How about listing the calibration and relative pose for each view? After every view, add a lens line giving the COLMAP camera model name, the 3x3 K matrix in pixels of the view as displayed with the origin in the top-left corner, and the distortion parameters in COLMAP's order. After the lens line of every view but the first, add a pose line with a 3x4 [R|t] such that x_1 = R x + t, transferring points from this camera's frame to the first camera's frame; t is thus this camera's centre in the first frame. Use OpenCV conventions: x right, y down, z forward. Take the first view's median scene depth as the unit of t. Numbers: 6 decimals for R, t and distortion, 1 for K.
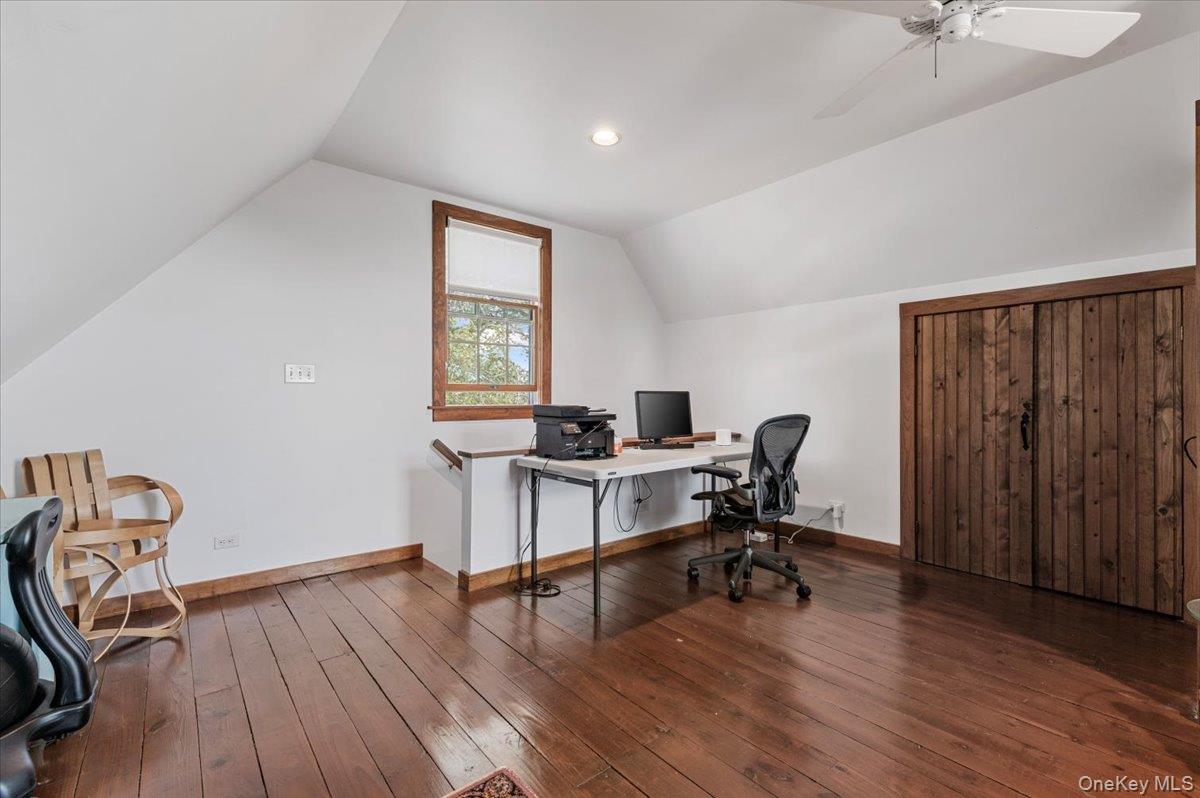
lens RADIAL K [[514.3, 0, 601.1], [0, 514.3, 400.2], [0, 0, 1]] dist [-0.000140, 0.000278]
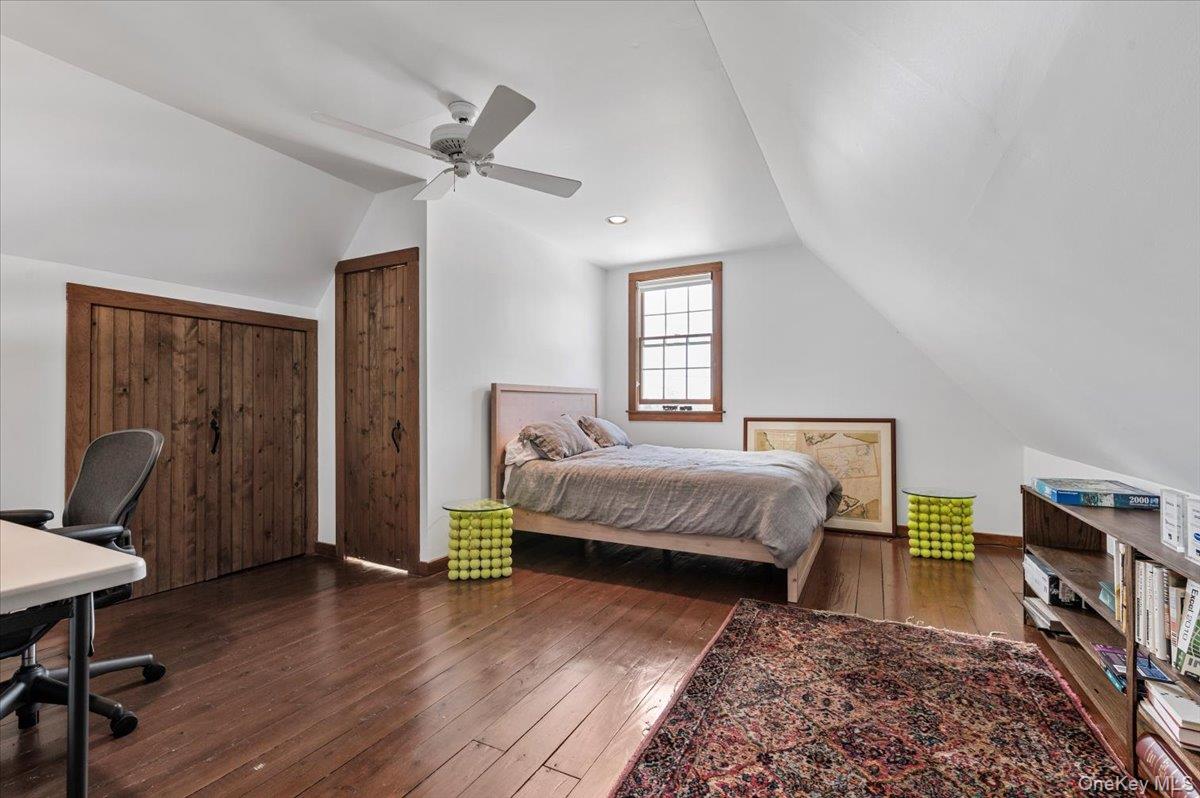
lens RADIAL K [[514.3, 0, 601.1], [0, 514.3, 400.2], [0, 0, 1]] dist [-0.000140, 0.000278]
pose [[-0.377082, 0.009638, 0.926130, -0.487707], [0.004203, 0.999953, -0.008695, -0.003977], [-0.926170, 0.000614, -0.377105, 0.646368]]
